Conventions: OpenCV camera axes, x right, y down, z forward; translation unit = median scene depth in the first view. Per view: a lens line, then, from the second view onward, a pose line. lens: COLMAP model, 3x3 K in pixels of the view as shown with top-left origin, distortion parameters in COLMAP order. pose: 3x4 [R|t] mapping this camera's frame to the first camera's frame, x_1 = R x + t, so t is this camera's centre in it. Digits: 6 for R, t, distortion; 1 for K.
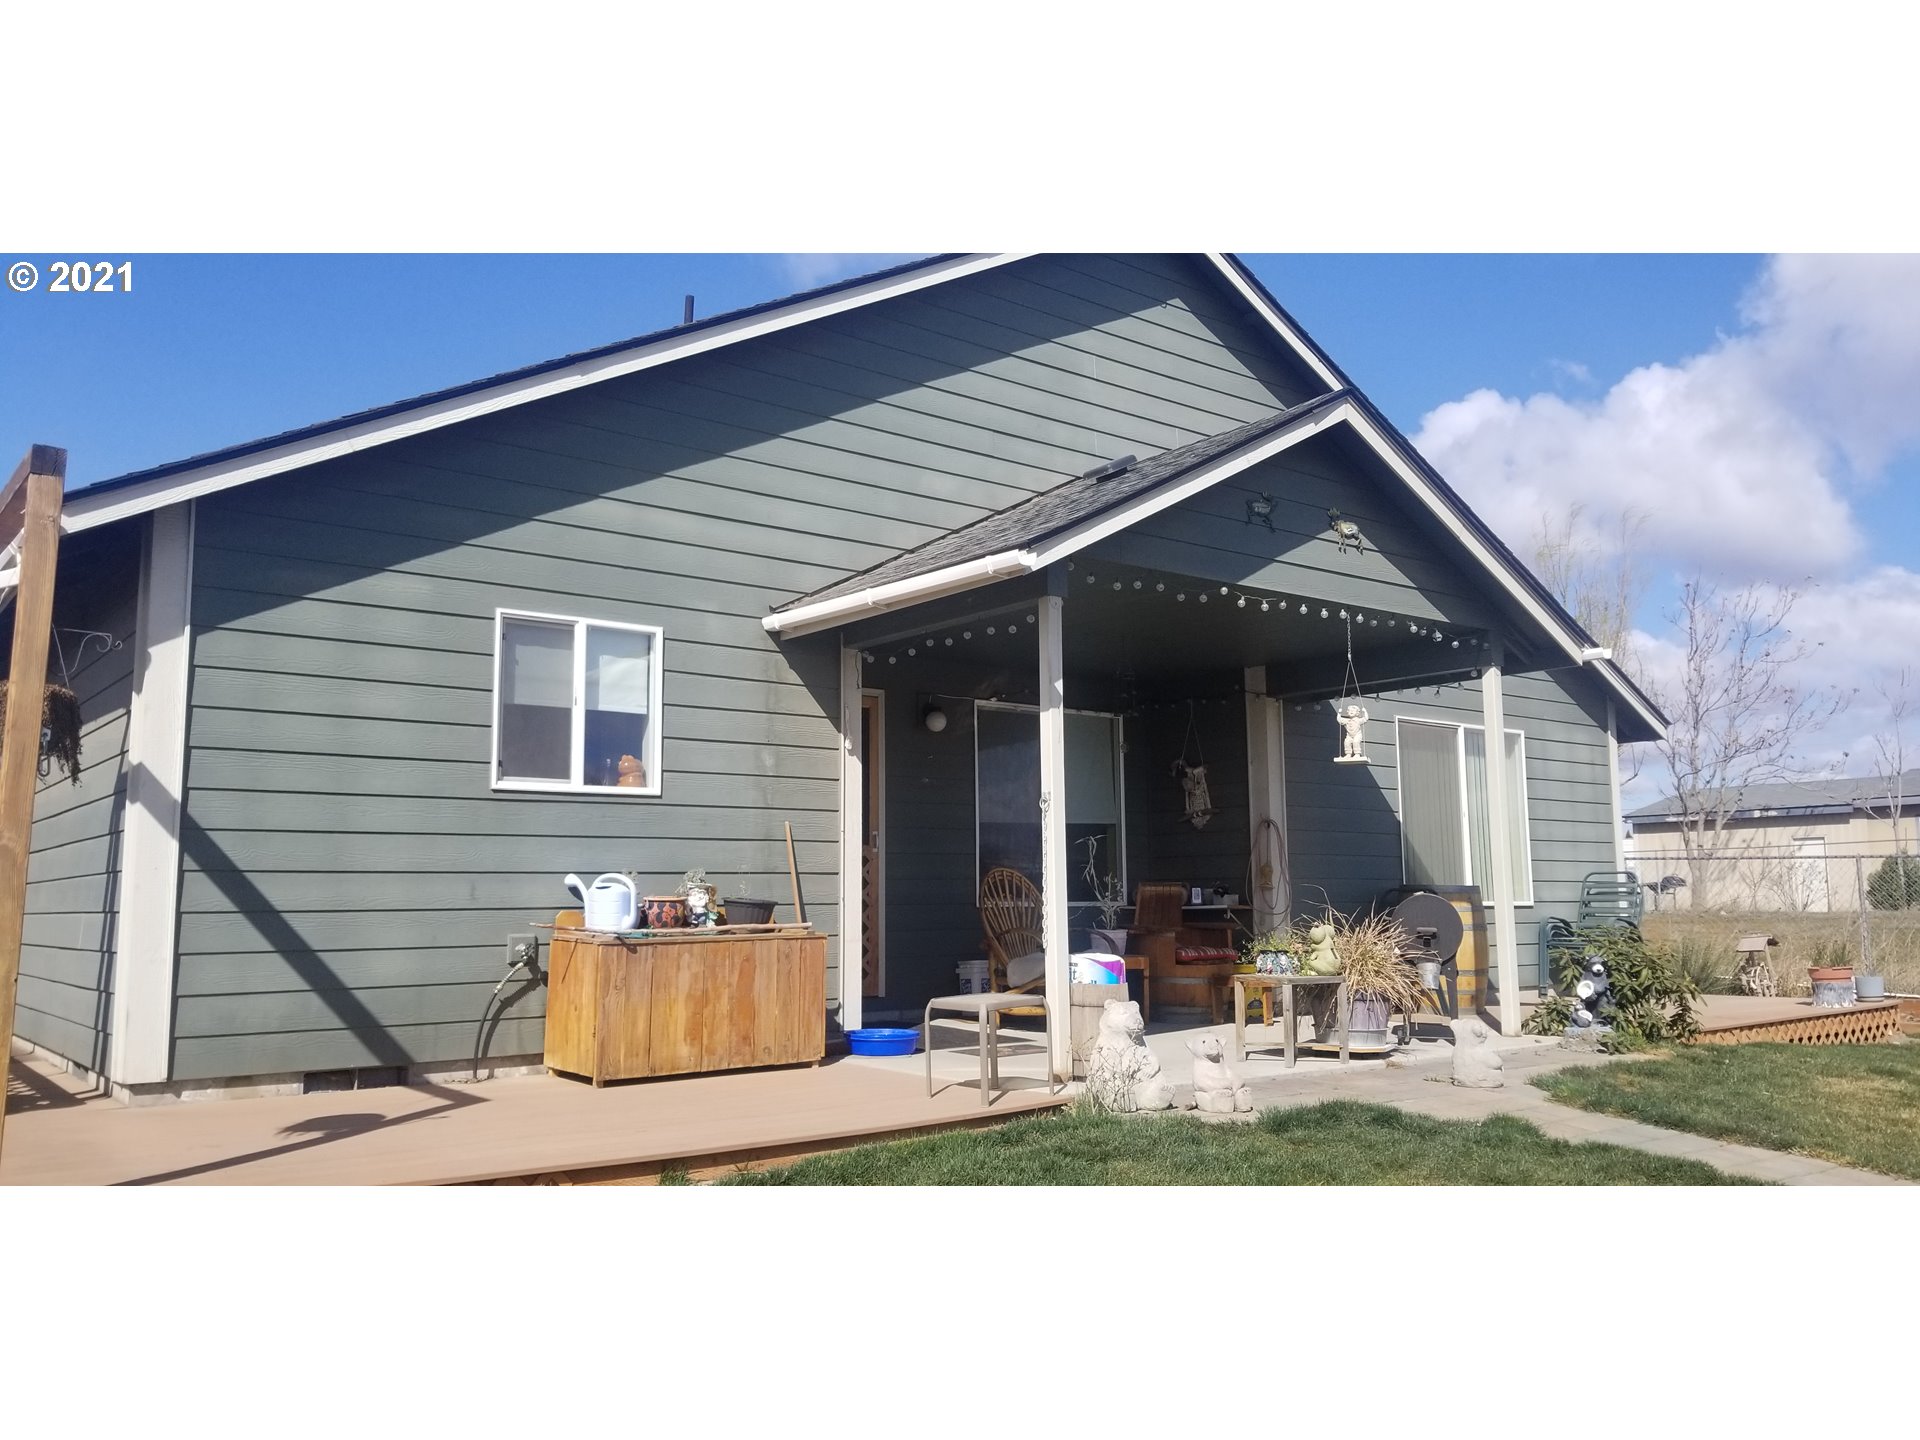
lens RADIAL K [[1494.5, 0, 960.2], [0, 1494.5, 712.3], [0, 0, 1]] dist [0.041020, -0.001803]
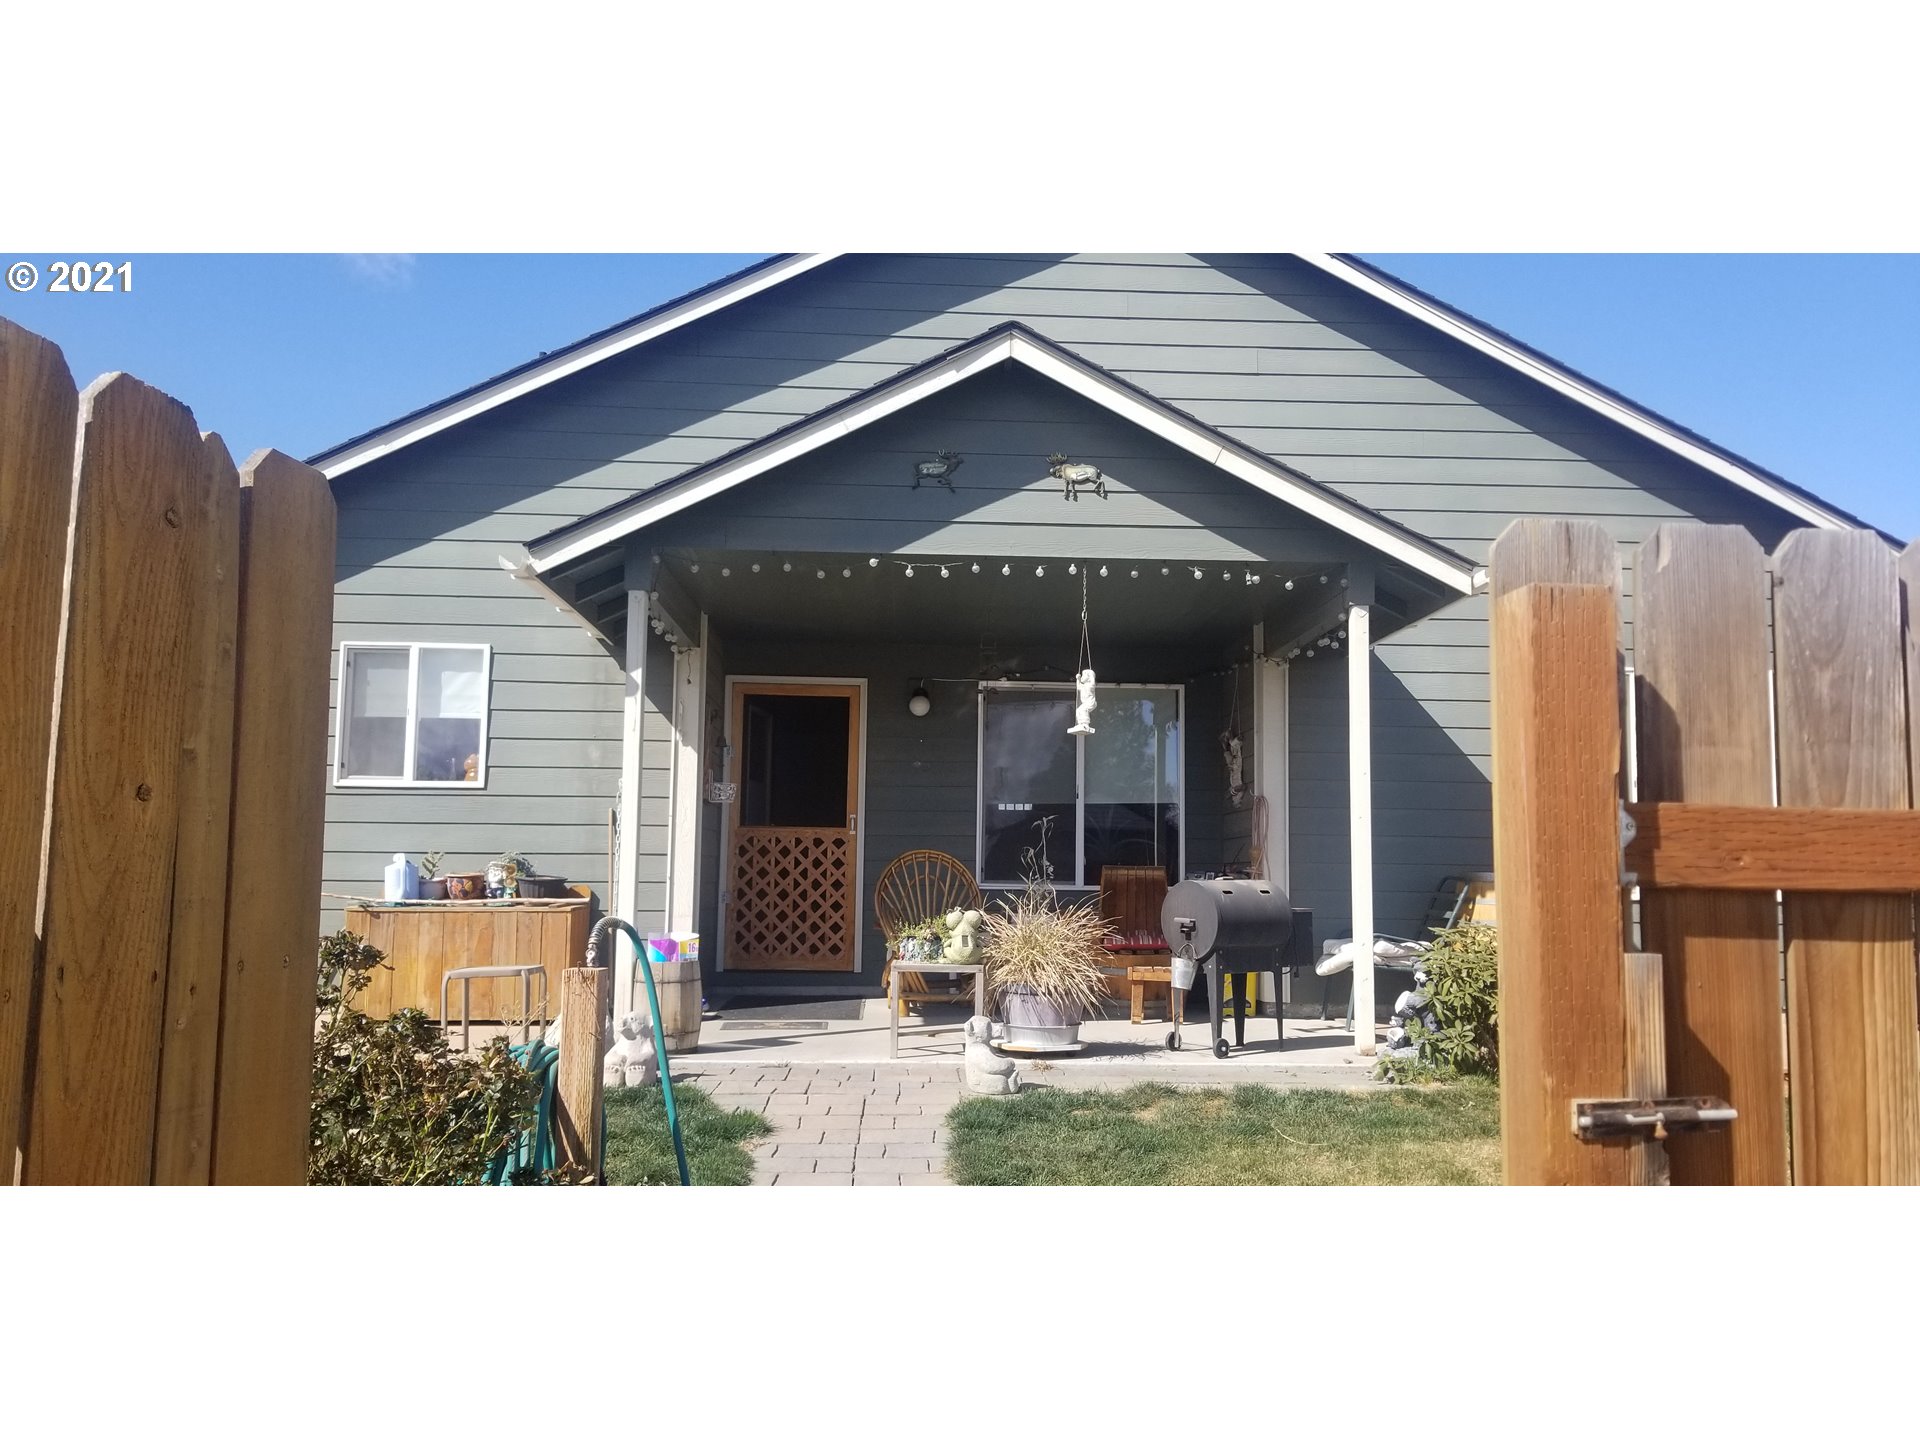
lens RADIAL K [[1494.5, 0, 961.5], [0, 1494.5, 731.9], [0, 0, 1]] dist [0.041020, -0.001803]
pose [[0.822172, -0.040931, -0.567766, 0.770213], [0.055802, 0.998403, 0.008829, 0.022229], [0.566498, -0.038941, 0.823143, 0.239771]]
